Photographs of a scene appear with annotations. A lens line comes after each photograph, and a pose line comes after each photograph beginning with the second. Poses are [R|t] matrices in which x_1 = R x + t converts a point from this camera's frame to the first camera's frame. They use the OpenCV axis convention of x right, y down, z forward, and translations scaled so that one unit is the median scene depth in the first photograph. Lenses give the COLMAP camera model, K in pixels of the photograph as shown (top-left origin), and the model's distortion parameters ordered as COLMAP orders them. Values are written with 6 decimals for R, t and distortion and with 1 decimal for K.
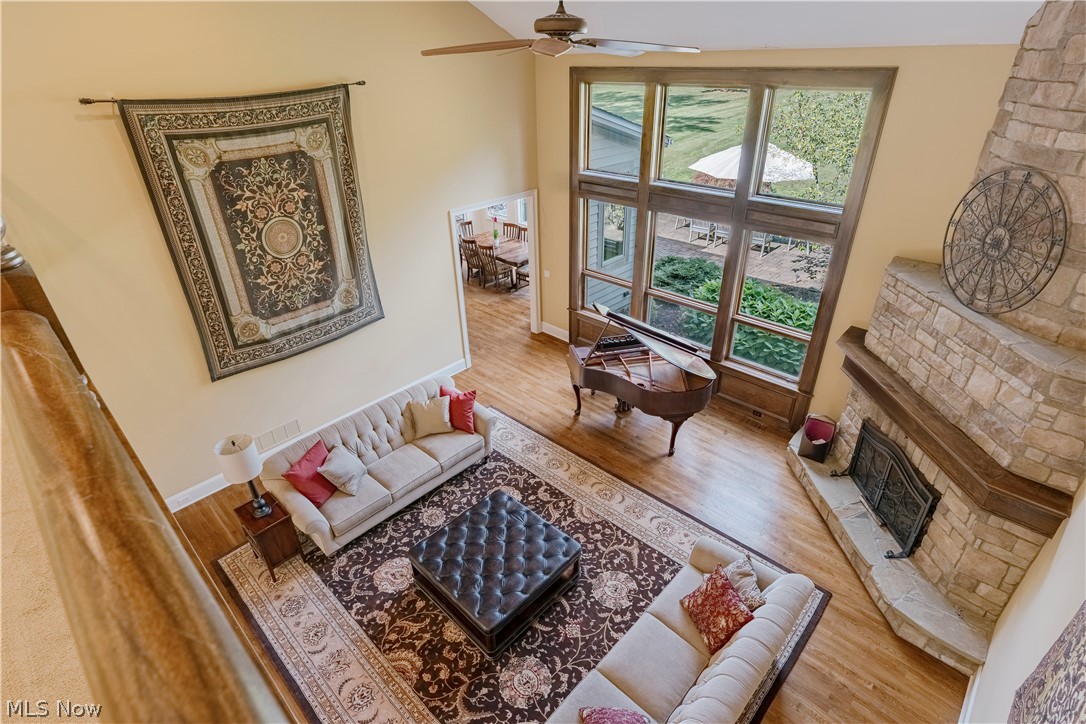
lens RADIAL K [[542.5, 0, 543.0], [0, 542.5, 362.0], [0, 0, 1]] dist [-0.001607, 0.000169]
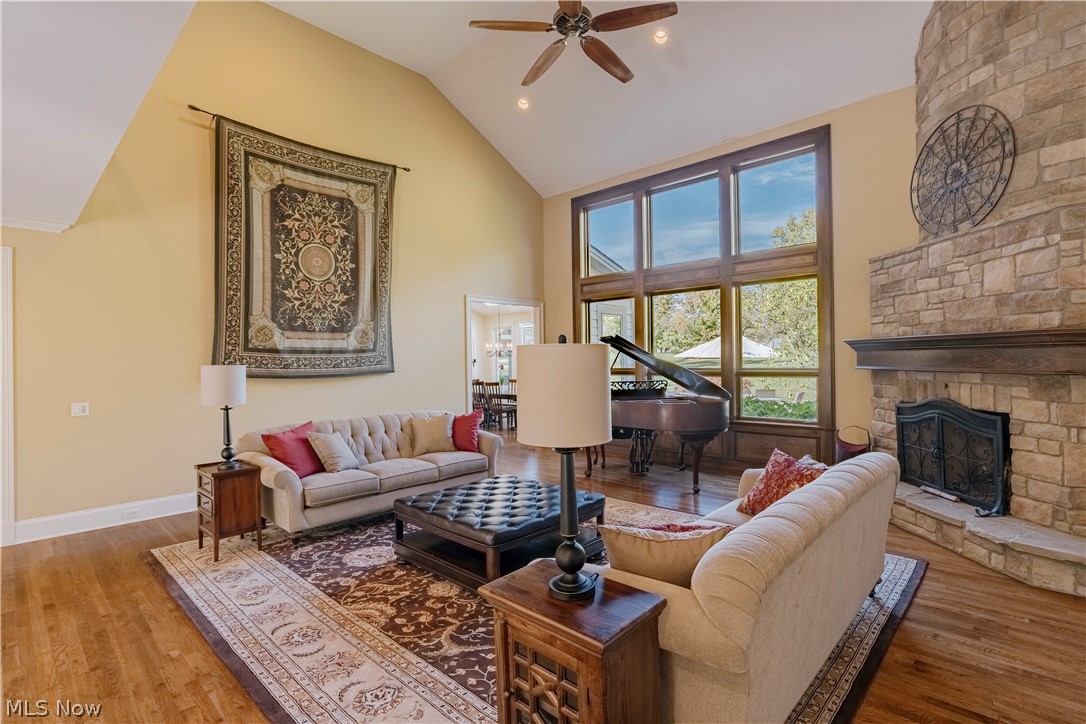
lens RADIAL K [[517.4, 0, 543.0], [0, 517.4, 362.0], [0, 0, 1]] dist [-0.004396, 0.000530]
pose [[0.999934, 0.008746, 0.007401, -0.027756], [-0.003945, 0.869313, -0.494247, 0.481557], [-0.010756, 0.494185, 0.869290, 0.188581]]
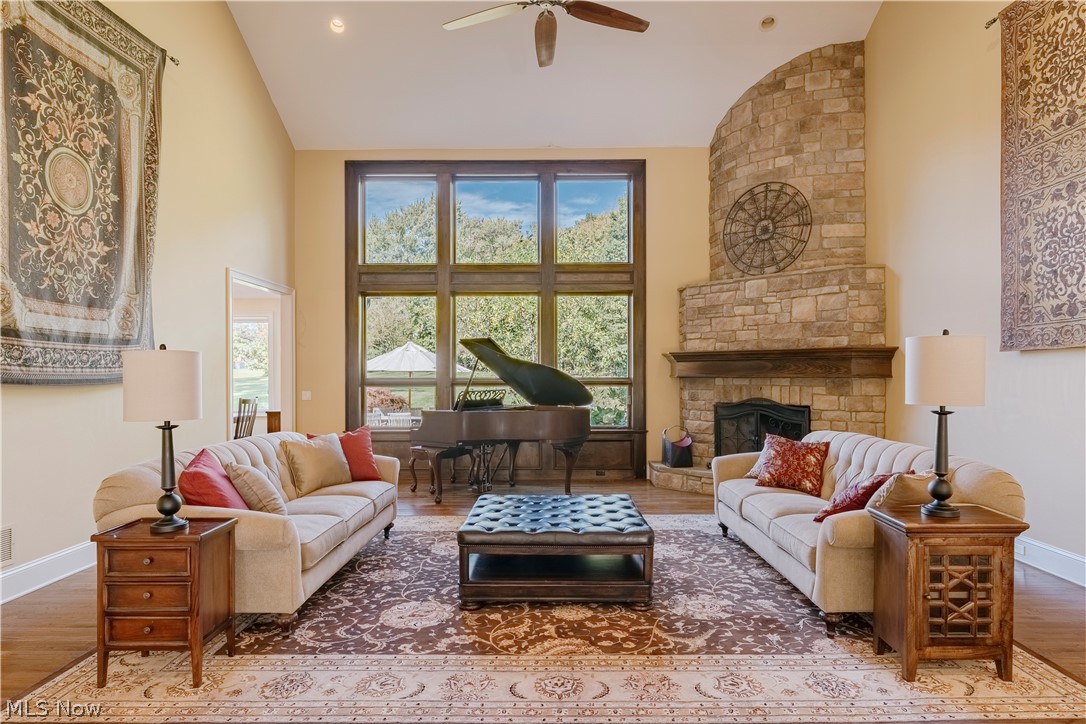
lens RADIAL K [[635.3, 0, 544.4], [0, 635.3, 383.4], [0, 0, 1]] dist [-0.001819, 0.000869]
pose [[0.728014, 0.012910, 0.685440, -0.601907], [0.328797, 0.870755, -0.365620, 0.438526], [-0.601571, 0.491547, 0.629678, 0.334194]]
